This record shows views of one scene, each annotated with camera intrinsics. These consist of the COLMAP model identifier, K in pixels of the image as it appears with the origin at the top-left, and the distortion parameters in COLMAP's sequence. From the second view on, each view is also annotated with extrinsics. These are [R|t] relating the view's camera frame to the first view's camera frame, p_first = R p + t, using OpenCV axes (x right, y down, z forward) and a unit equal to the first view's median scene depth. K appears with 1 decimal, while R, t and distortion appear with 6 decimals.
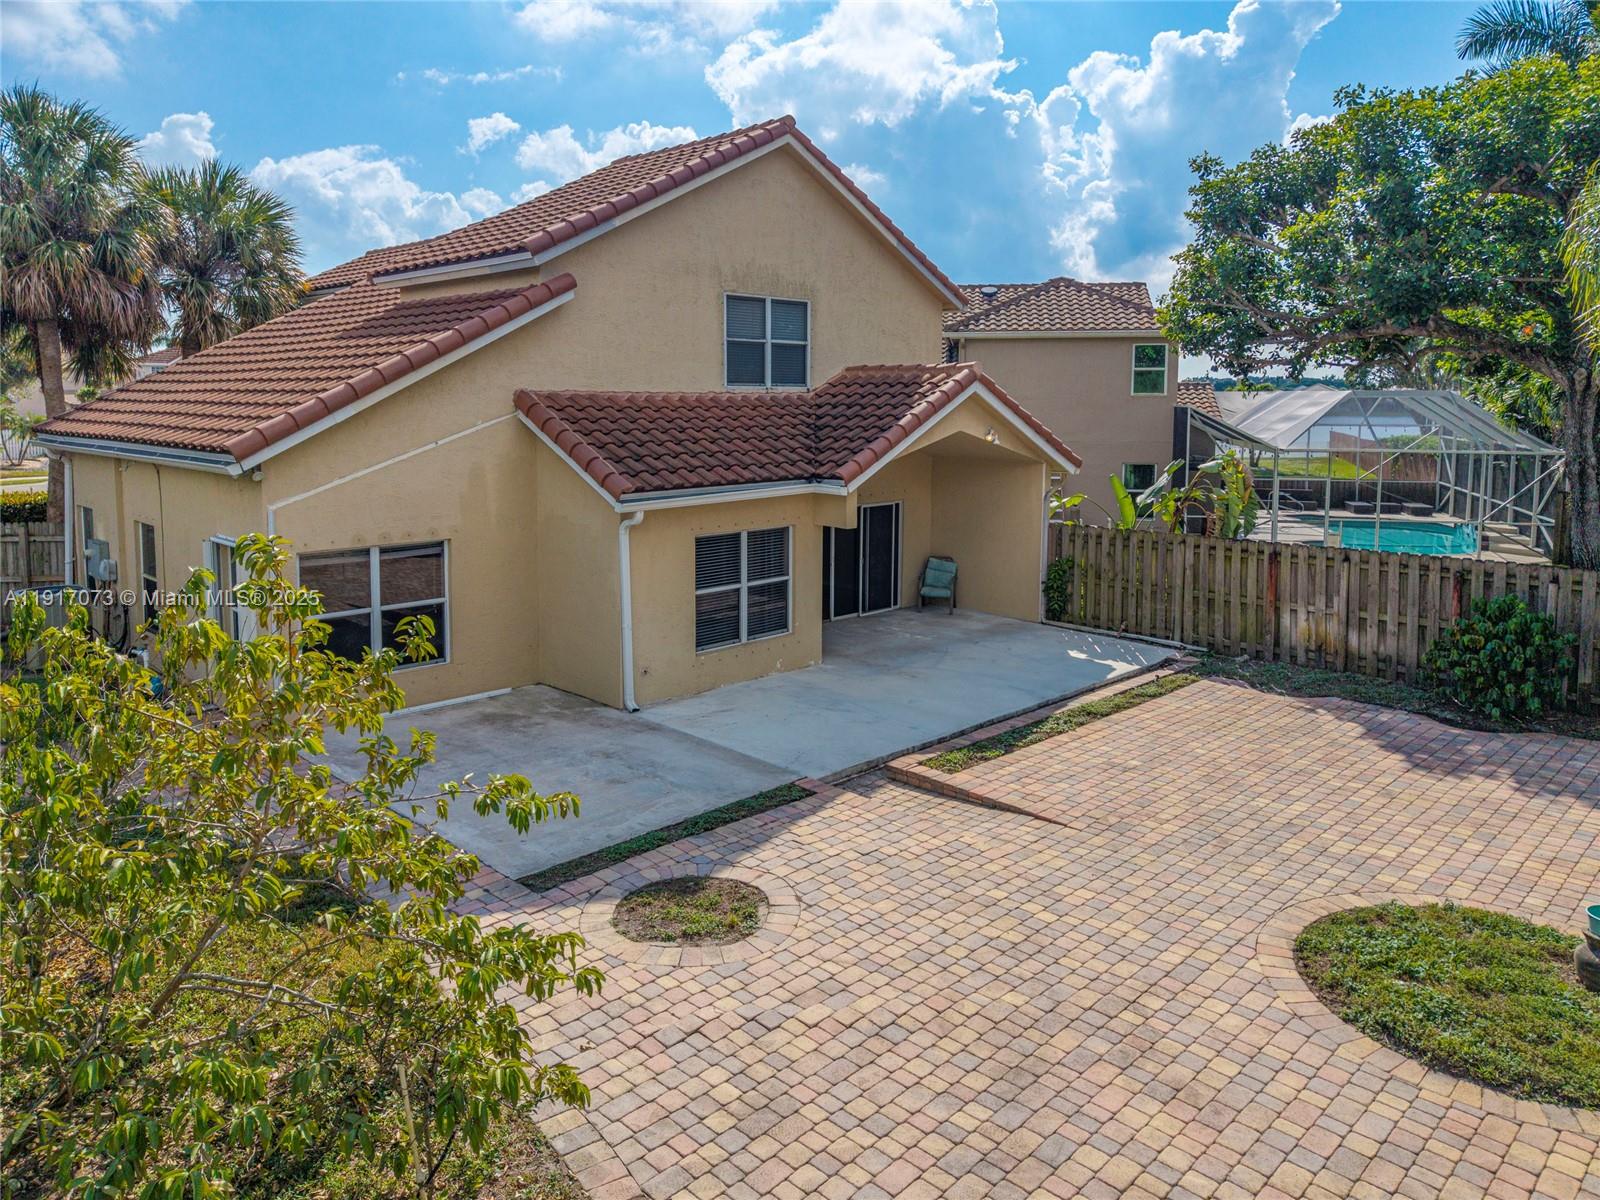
lens RADIAL K [[1112.2, 0, 800.2], [0, 1112.2, 487.8], [0, 0, 1]] dist [0.003336, 0.001994]
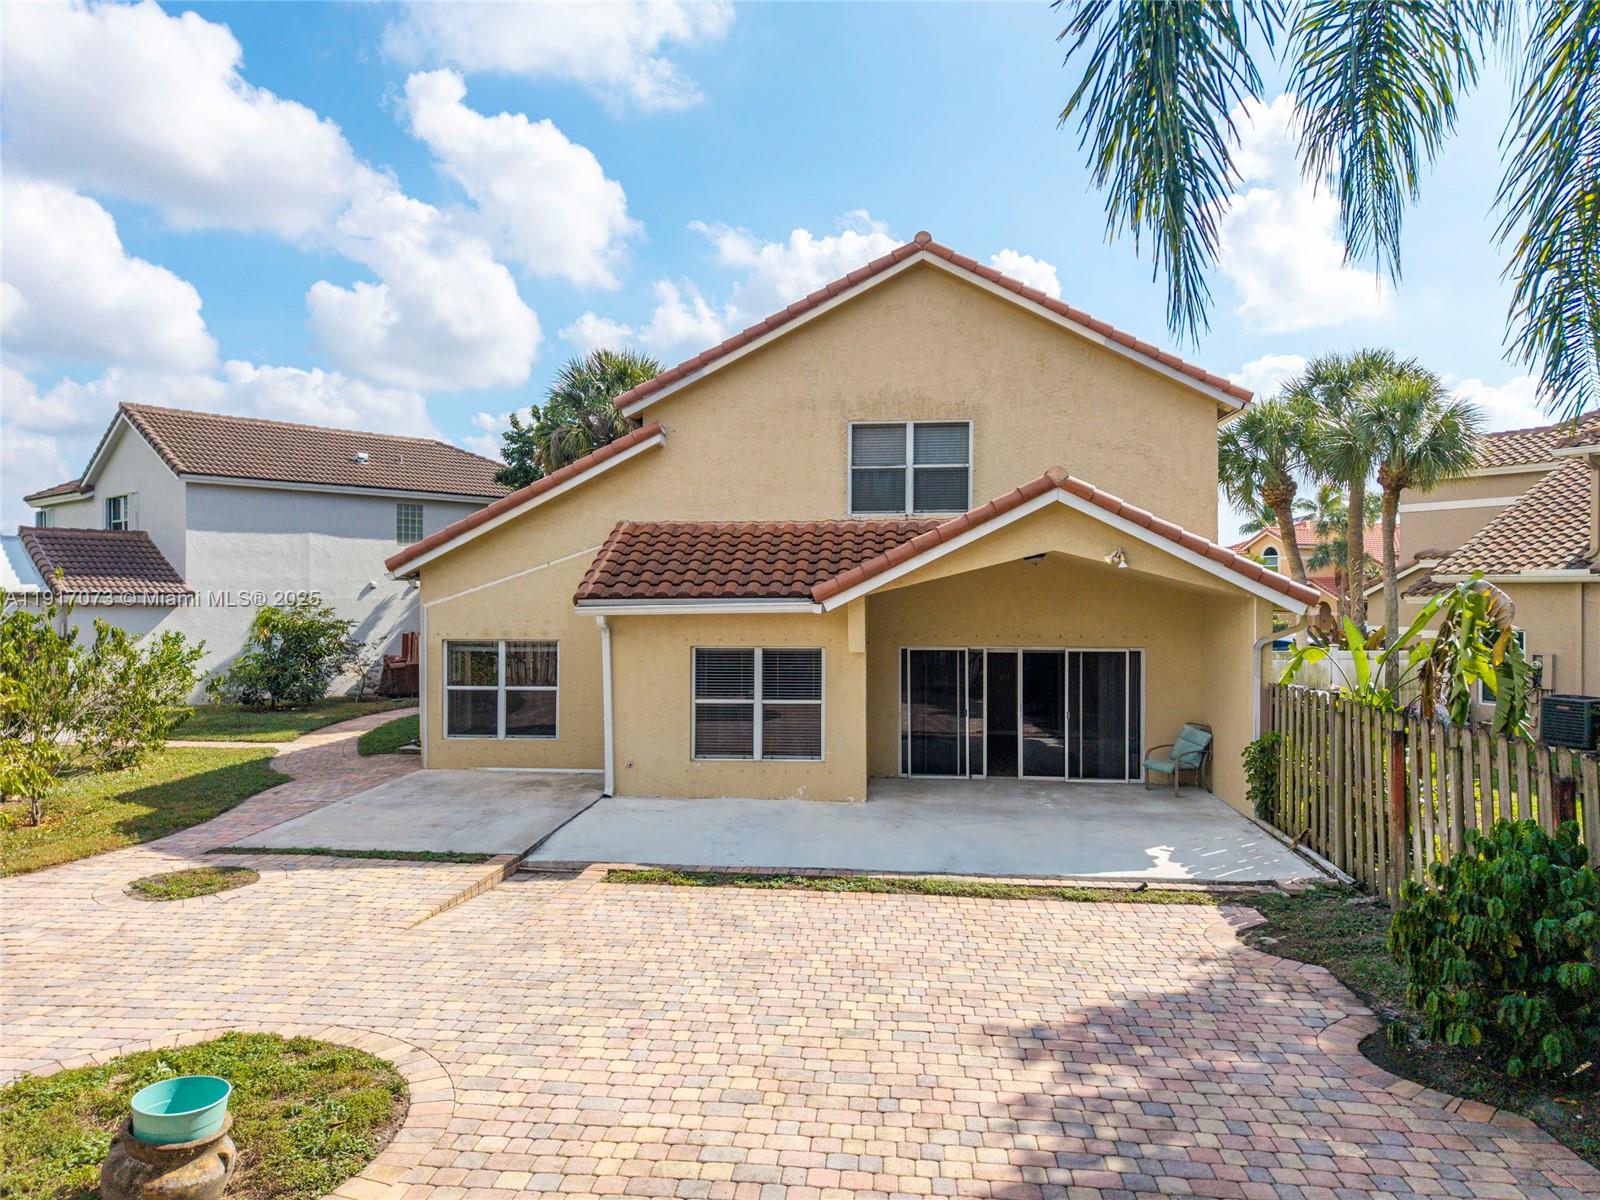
lens RADIAL K [[1084.2, 0, 792.0], [0, 1084.2, 547.5], [0, 0, 1]] dist [0.024293, -0.002675]
pose [[0.614774, -0.041289, -0.787622, 0.753033], [-0.061570, 0.993069, -0.100117, 0.044554], [0.786296, 0.110044, 0.607971, 0.413828]]
